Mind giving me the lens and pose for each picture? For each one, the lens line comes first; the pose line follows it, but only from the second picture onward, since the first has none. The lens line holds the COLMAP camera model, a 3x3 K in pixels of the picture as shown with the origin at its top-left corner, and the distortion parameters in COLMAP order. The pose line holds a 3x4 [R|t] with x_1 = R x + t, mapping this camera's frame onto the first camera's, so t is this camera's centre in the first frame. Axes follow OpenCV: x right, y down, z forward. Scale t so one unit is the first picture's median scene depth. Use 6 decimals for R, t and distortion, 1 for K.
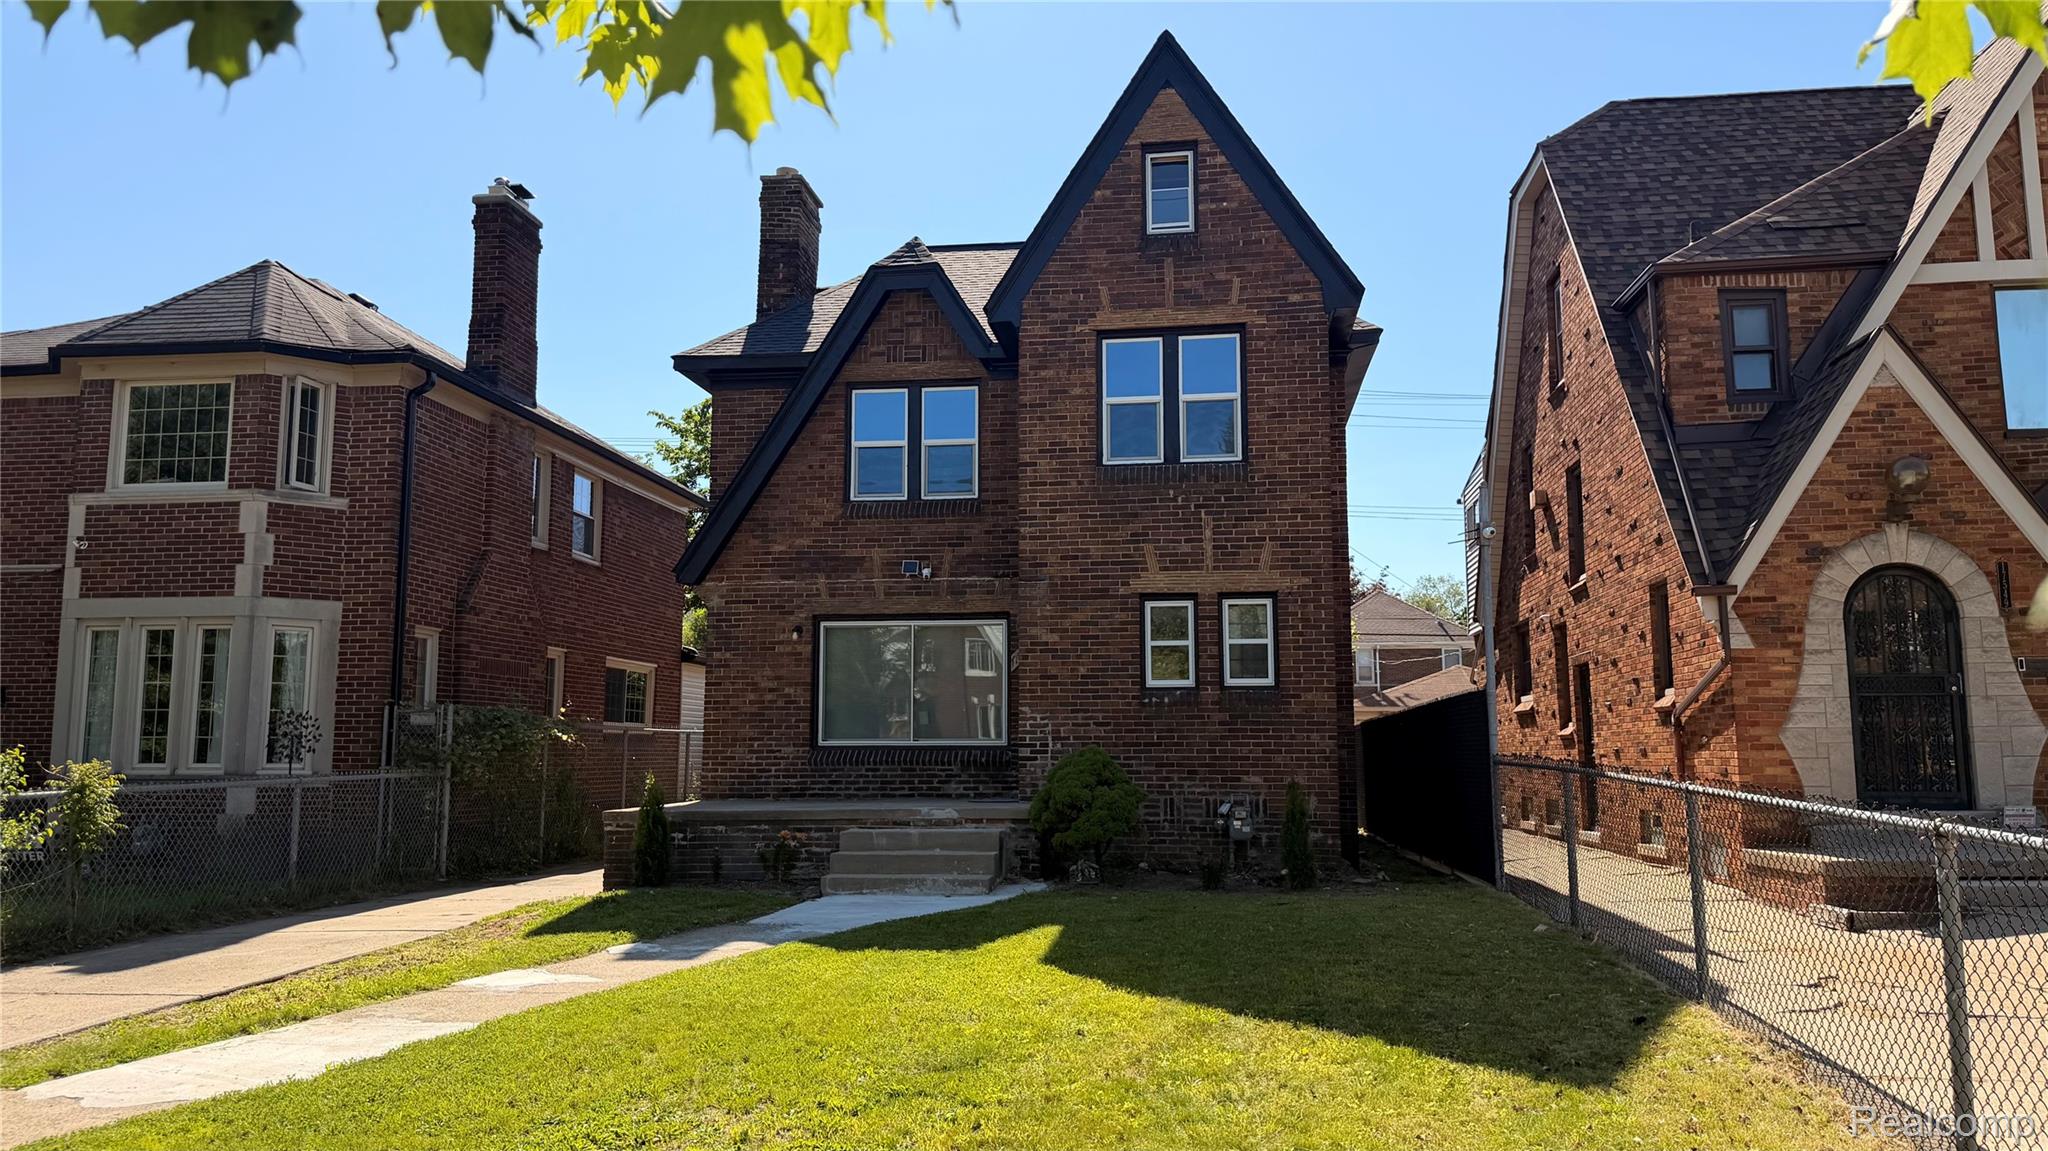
lens RADIAL K [[1464.6, 0, 1023.2], [0, 1464.6, 570.1], [0, 0, 1]] dist [0.100099, 0.000613]
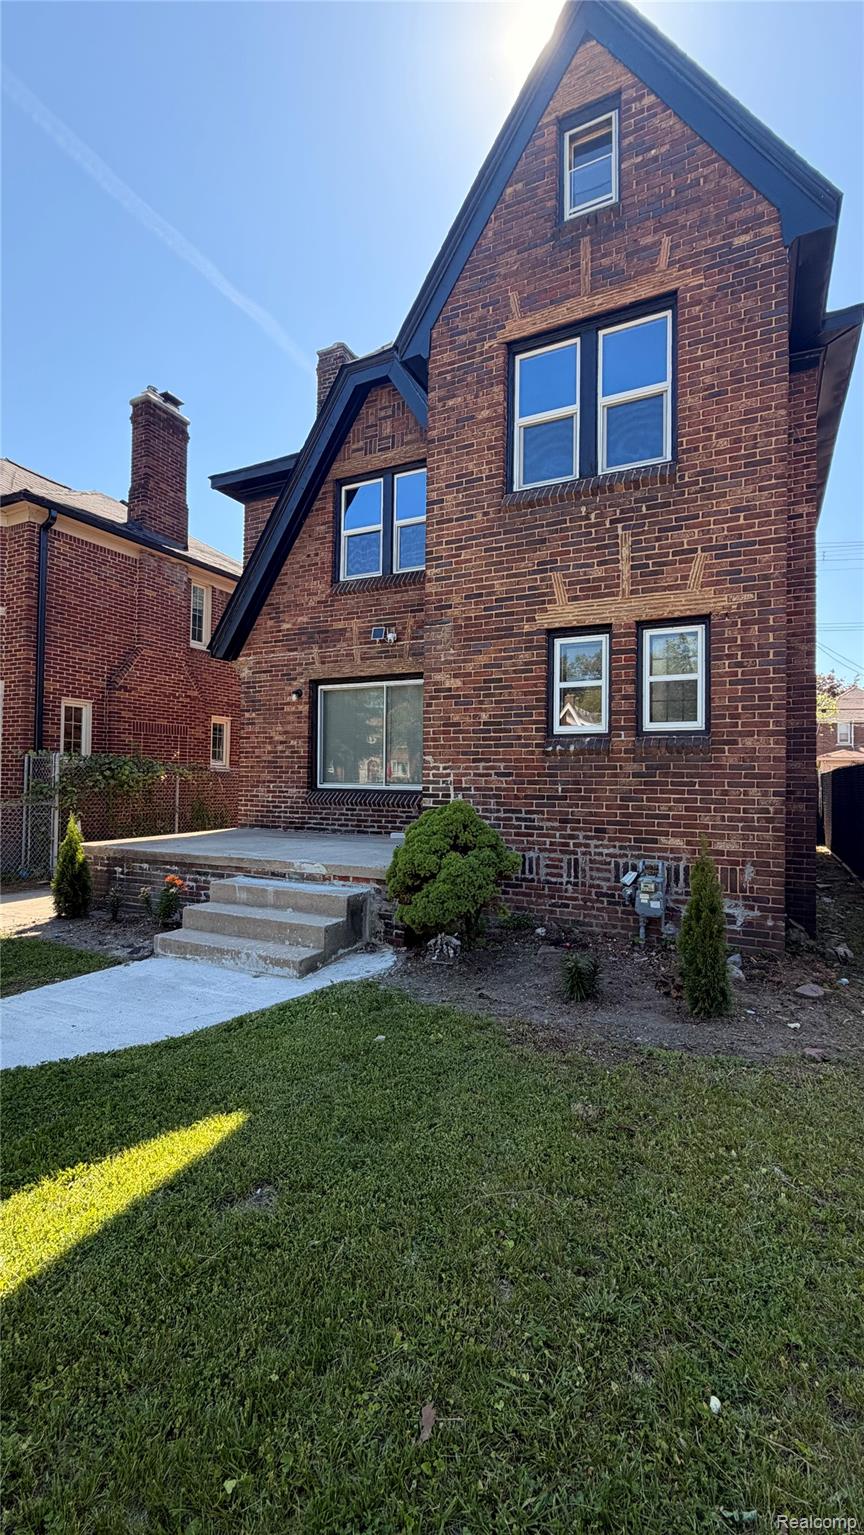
lens RADIAL K [[657.0, 0, 432.4], [0, 657.0, 767.1], [0, 0, 1]] dist [-0.006255, -0.000407]
pose [[0.945373, 0.005932, -0.325936, 0.143098], [0.028800, 0.994405, 0.101632, 0.056041], [0.324715, -0.105467, 0.939913, 0.587048]]
